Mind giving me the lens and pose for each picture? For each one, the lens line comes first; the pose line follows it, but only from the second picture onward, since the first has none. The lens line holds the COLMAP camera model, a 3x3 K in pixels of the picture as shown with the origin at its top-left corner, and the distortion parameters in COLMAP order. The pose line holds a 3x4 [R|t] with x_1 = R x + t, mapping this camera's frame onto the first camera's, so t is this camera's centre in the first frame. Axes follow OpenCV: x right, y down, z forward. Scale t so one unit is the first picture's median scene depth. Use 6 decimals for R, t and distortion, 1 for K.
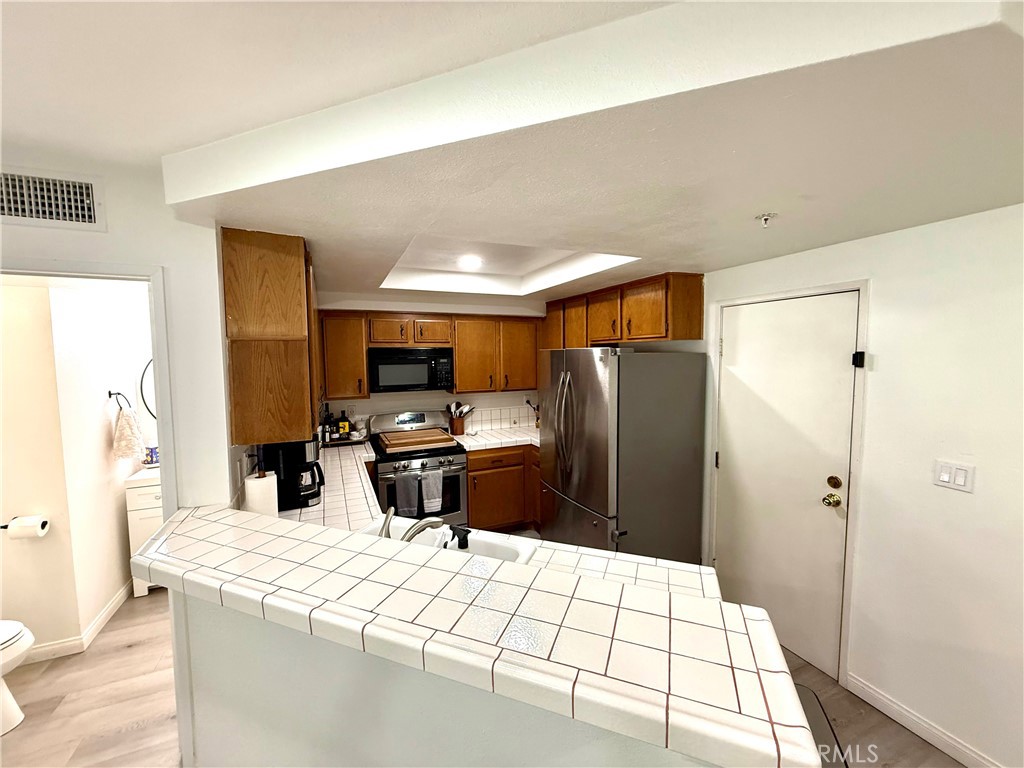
lens RADIAL K [[411.8, 0, 510.4], [0, 411.8, 382.7], [0, 0, 1]] dist [-0.000259, -0.000346]
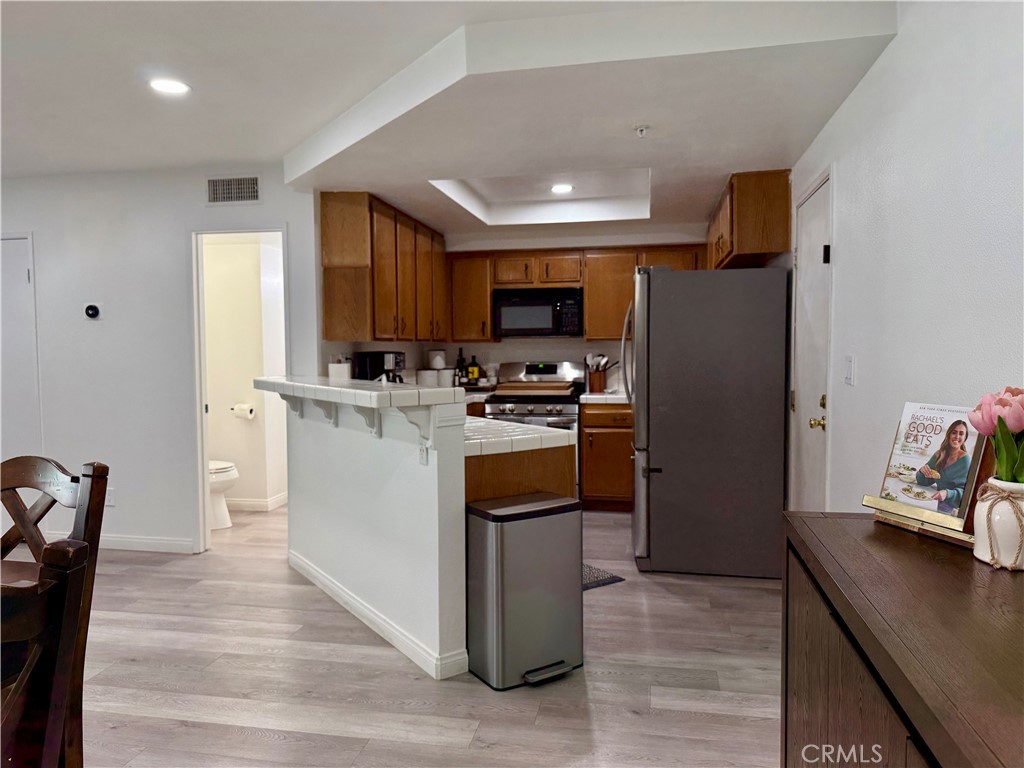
lens RADIAL K [[733.0, 0, 515.2], [0, 733.0, 385.3], [0, 0, 1]] dist [0.087770, -0.138658]
pose [[0.821542, 0.033837, -0.569143, 0.719359], [-0.043465, 0.999049, -0.003345, 0.151849], [0.568489, 0.027486, 0.822231, -0.396266]]
